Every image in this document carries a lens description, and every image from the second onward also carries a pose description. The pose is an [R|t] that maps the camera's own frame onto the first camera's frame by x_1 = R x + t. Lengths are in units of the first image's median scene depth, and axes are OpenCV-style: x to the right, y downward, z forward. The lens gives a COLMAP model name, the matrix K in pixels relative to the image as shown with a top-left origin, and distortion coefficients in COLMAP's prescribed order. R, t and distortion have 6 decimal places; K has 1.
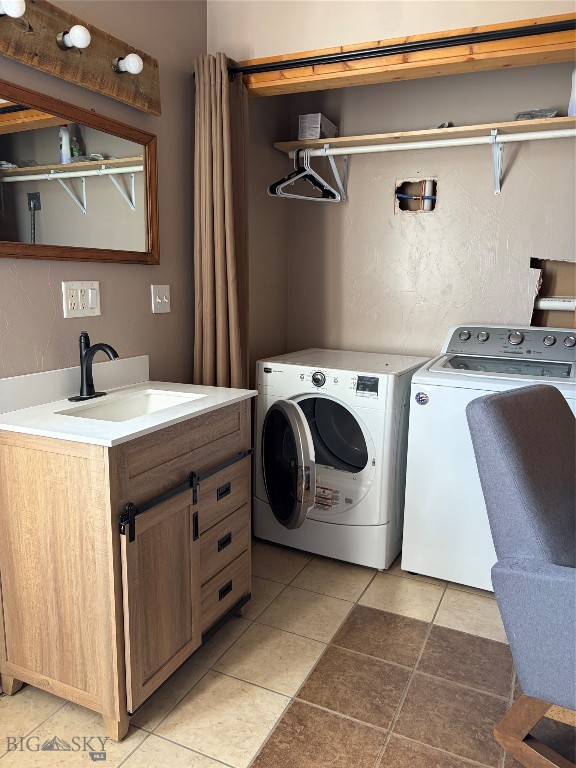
lens RADIAL K [[589.8, 0, 288.0], [0, 589.8, 384.0], [0, 0, 1]] dist [0.036541, -0.002047]
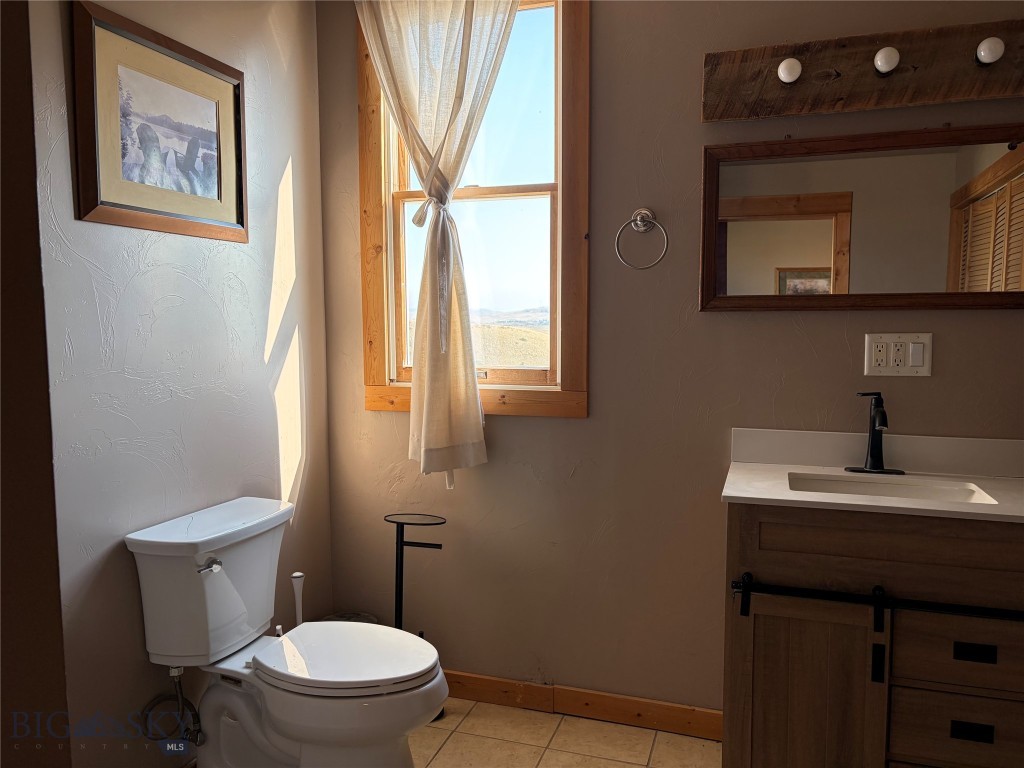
lens RADIAL K [[786.4, 0, 512.0], [0, 786.4, 384.0], [0, 0, 1]] dist [0.036541, -0.002047]
pose [[0.130840, 0.070476, -0.988895, 0.692952], [-0.175358, 0.983388, 0.046882, -0.062357], [0.975772, 0.167276, 0.141025, 0.336637]]
